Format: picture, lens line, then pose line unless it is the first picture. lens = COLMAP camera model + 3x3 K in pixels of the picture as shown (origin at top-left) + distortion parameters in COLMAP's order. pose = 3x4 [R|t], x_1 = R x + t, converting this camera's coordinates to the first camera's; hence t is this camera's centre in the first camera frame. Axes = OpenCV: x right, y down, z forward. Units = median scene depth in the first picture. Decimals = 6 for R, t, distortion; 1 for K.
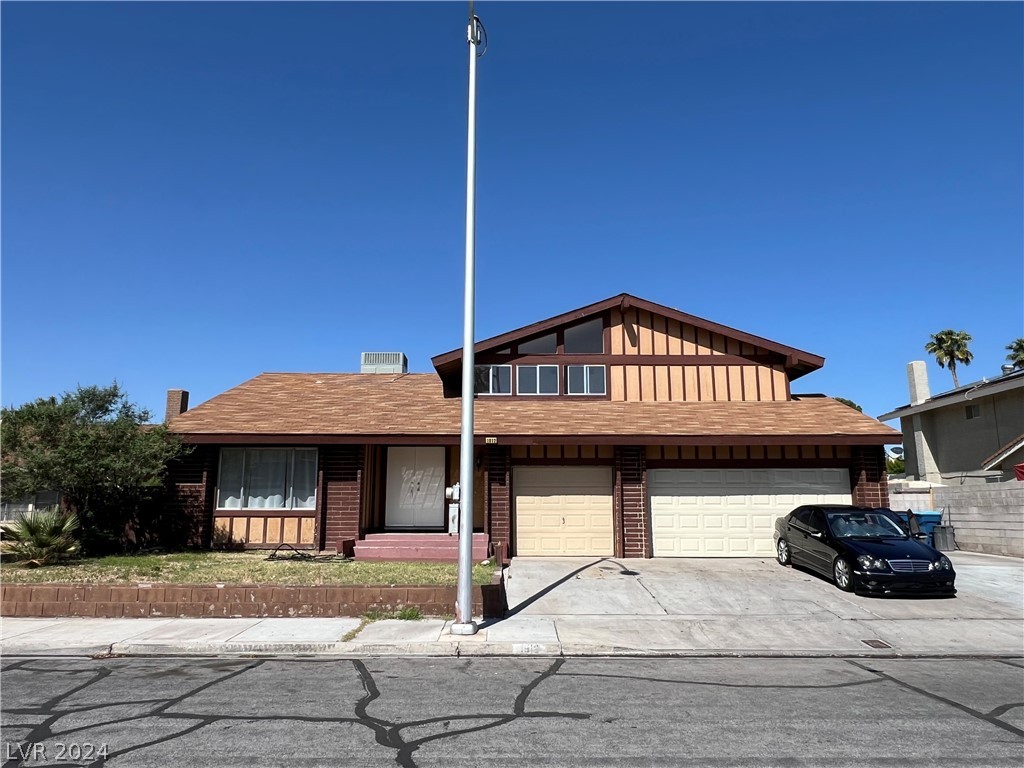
lens RADIAL K [[689.2, 0, 511.5], [0, 689.2, 382.7], [0, 0, 1]] dist [0.015553, -0.004689]
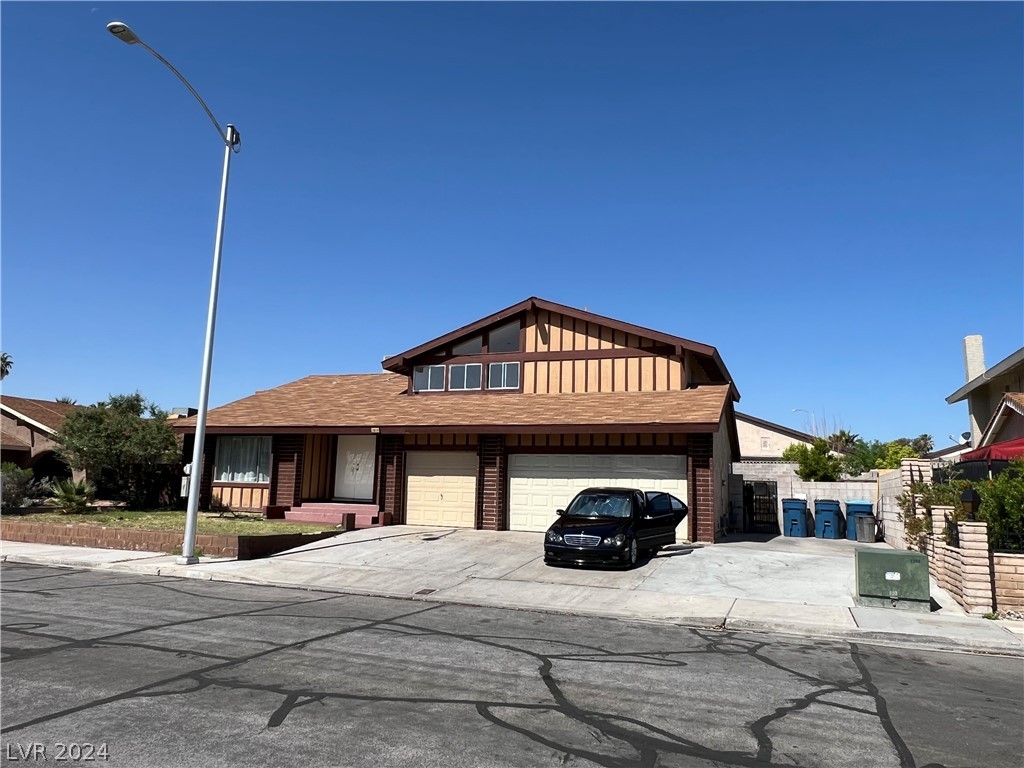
lens RADIAL K [[689.2, 0, 511.9], [0, 689.2, 382.8], [0, 0, 1]] dist [0.015553, -0.004689]
pose [[0.936159, -0.028688, -0.350404, 0.595908], [0.036349, 0.999222, 0.015304, -0.011011], [0.349692, -0.027064, 0.936474, -0.068039]]
